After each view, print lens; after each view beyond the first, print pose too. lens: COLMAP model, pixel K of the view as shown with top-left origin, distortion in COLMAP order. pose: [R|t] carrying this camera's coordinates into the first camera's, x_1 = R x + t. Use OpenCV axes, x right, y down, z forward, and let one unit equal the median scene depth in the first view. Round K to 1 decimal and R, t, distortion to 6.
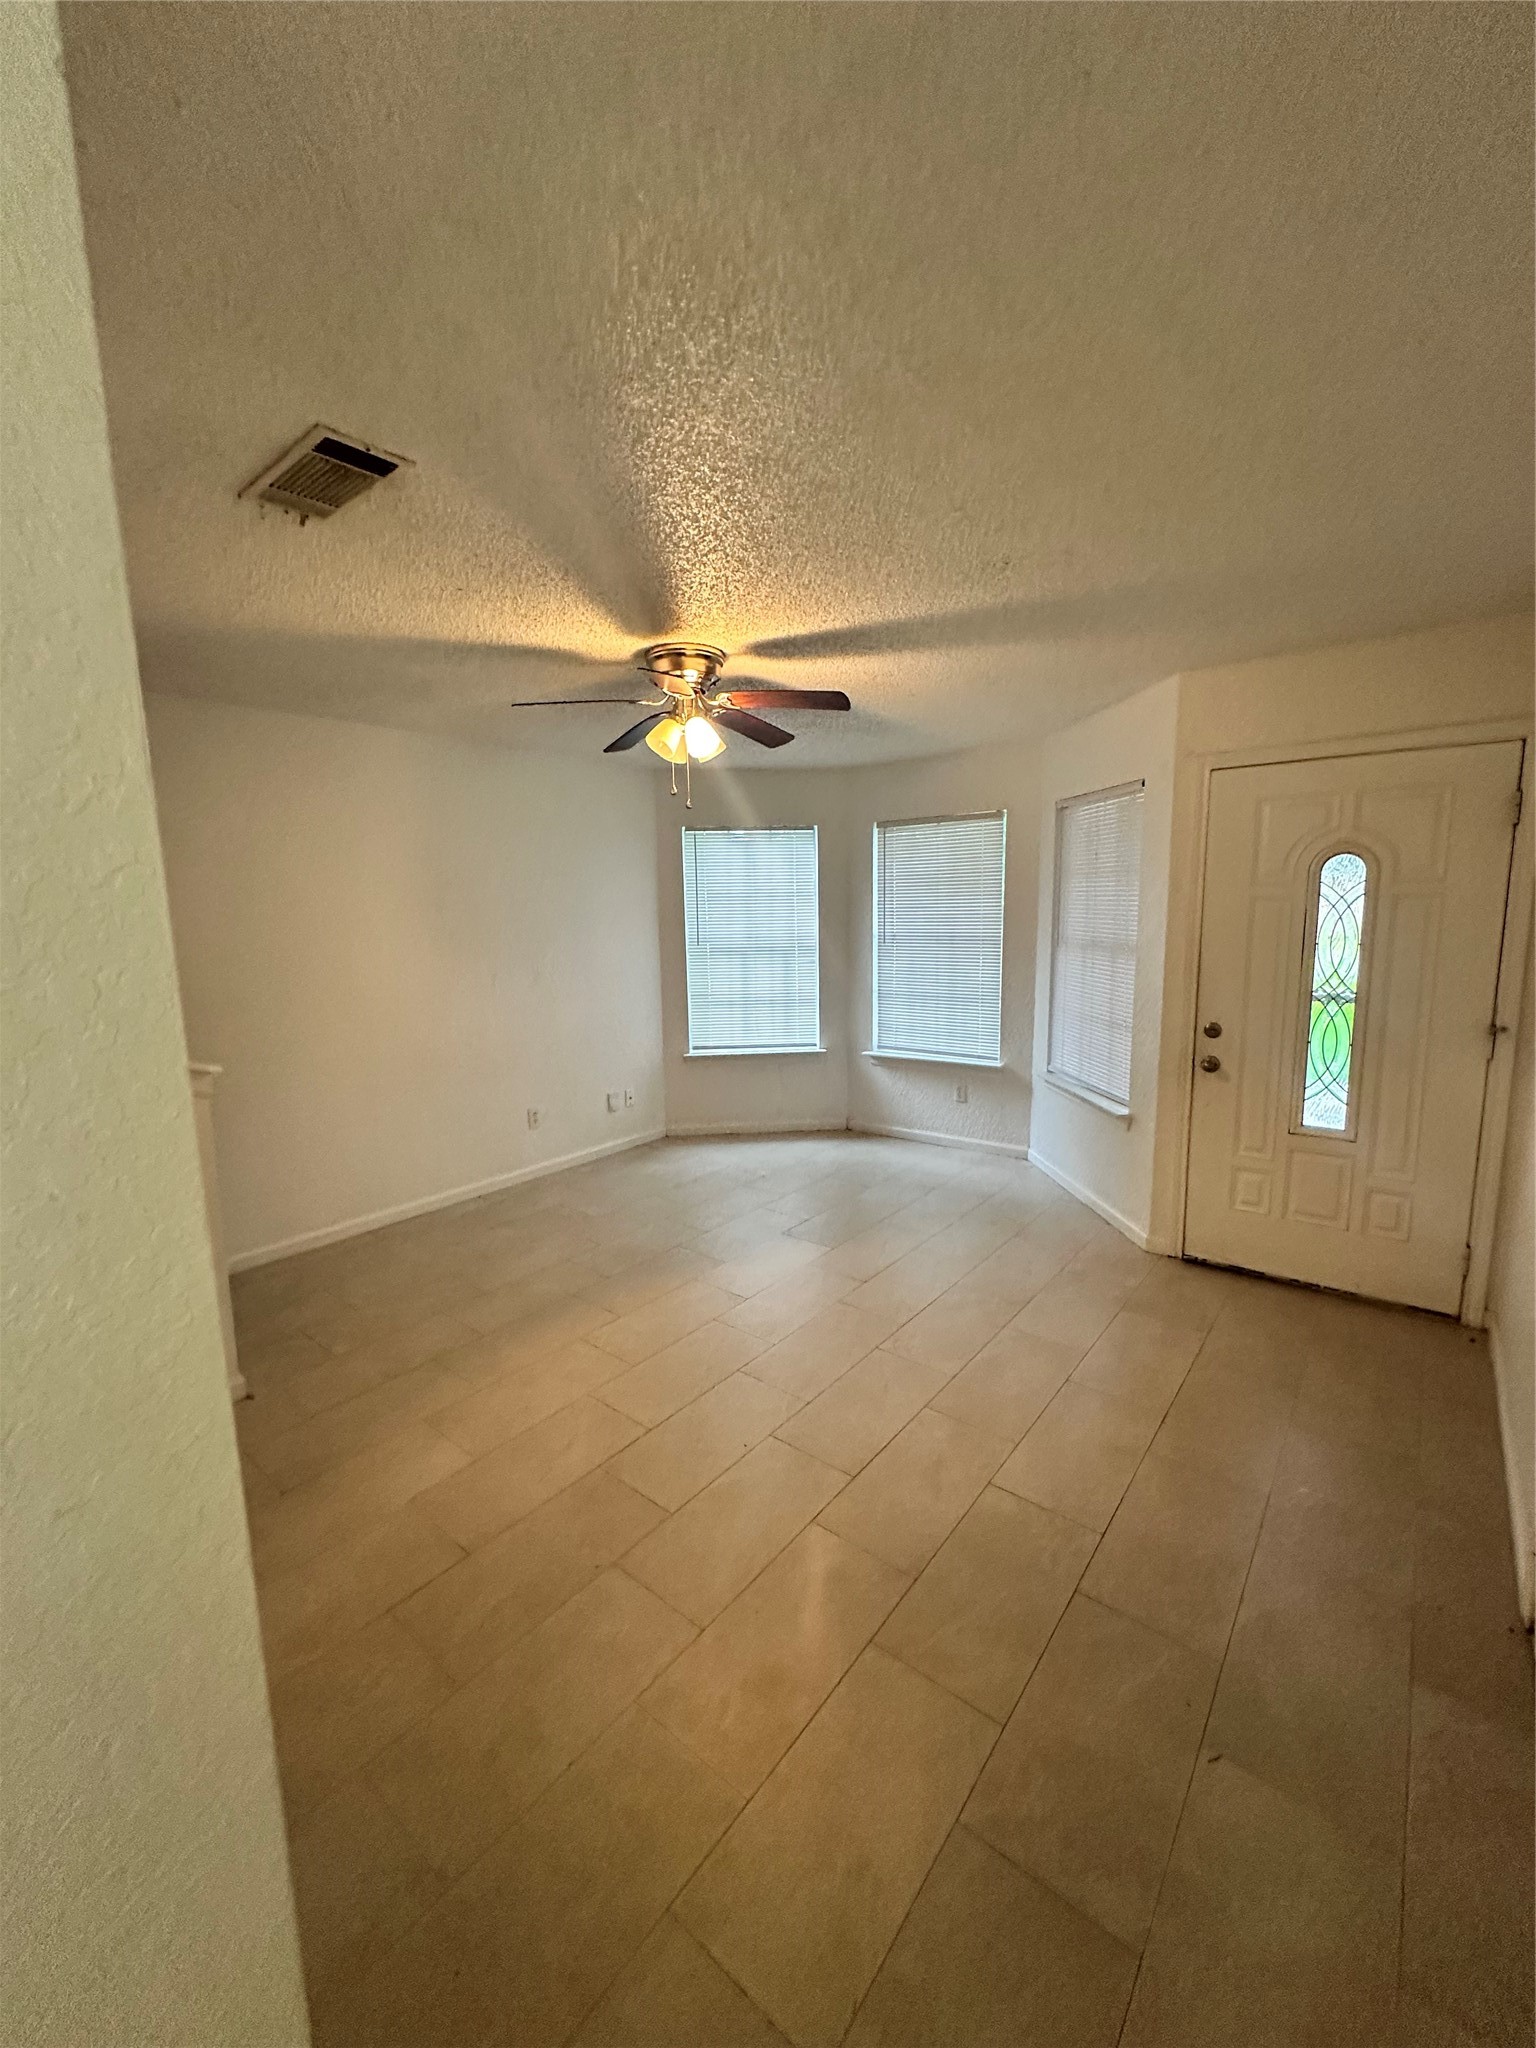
lens RADIAL K [[819.0, 0, 771.5], [0, 819.0, 1023.2], [0, 0, 1]] dist [0.002421, 0.000204]
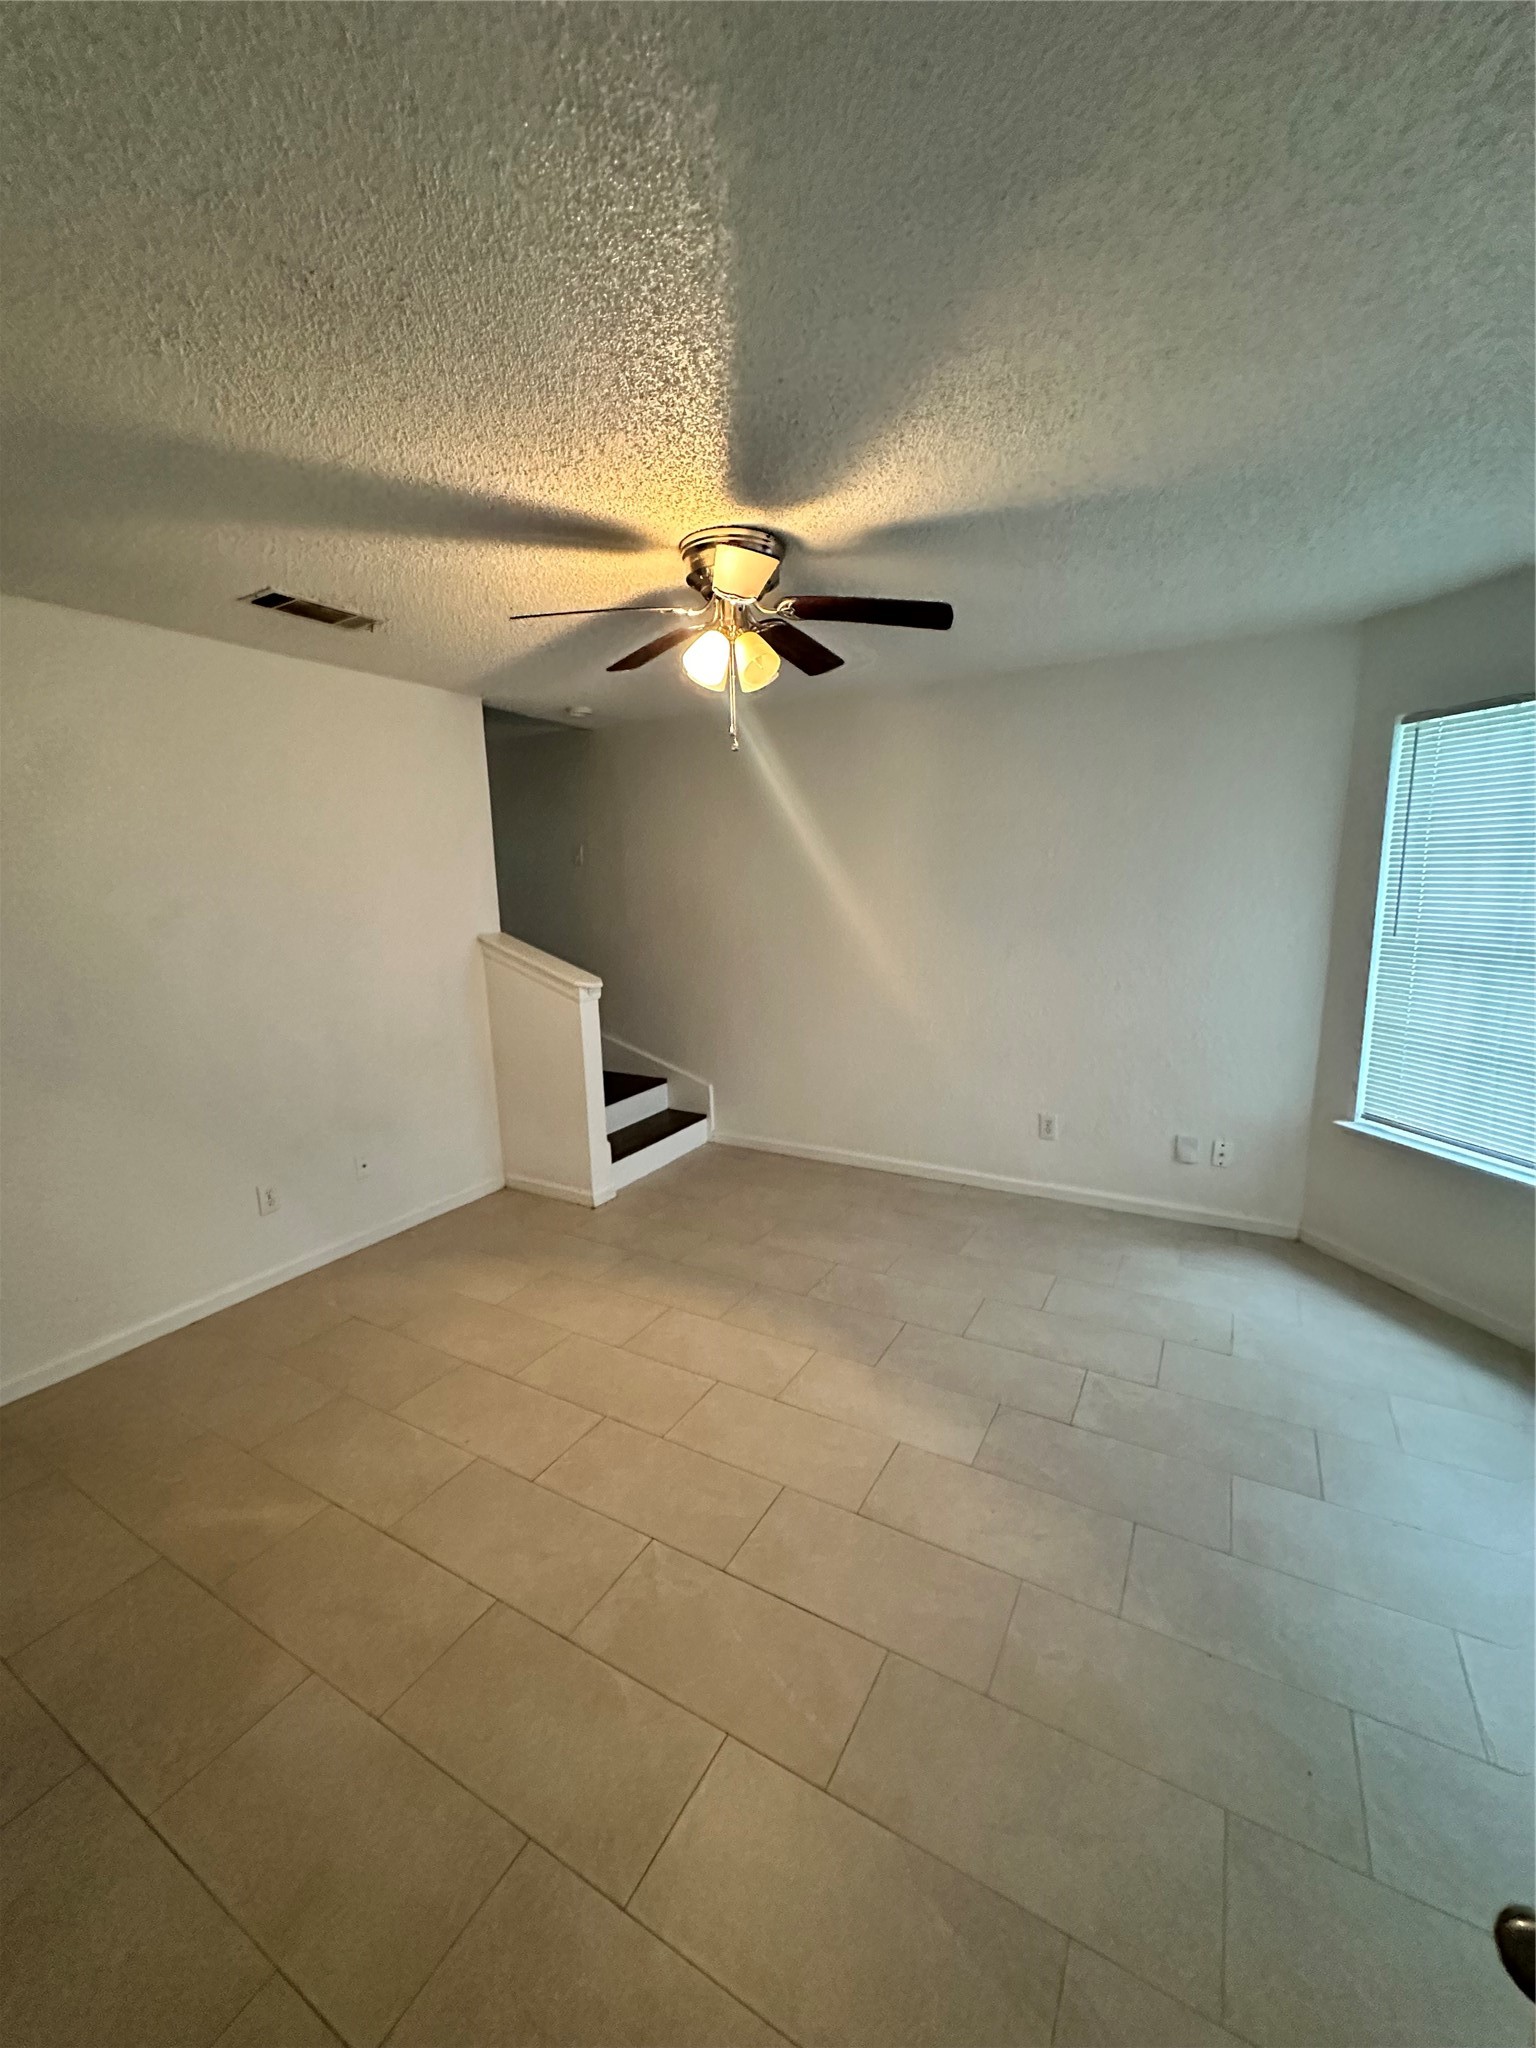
lens RADIAL K [[819.0, 0, 771.0], [0, 819.0, 1023.4], [0, 0, 1]] dist [0.002421, 0.000204]
pose [[0.151452, 0.192888, -0.969462, 0.405911], [-0.121190, 0.977000, 0.175455, -0.087880], [0.981007, 0.090916, 0.171345, 0.530452]]
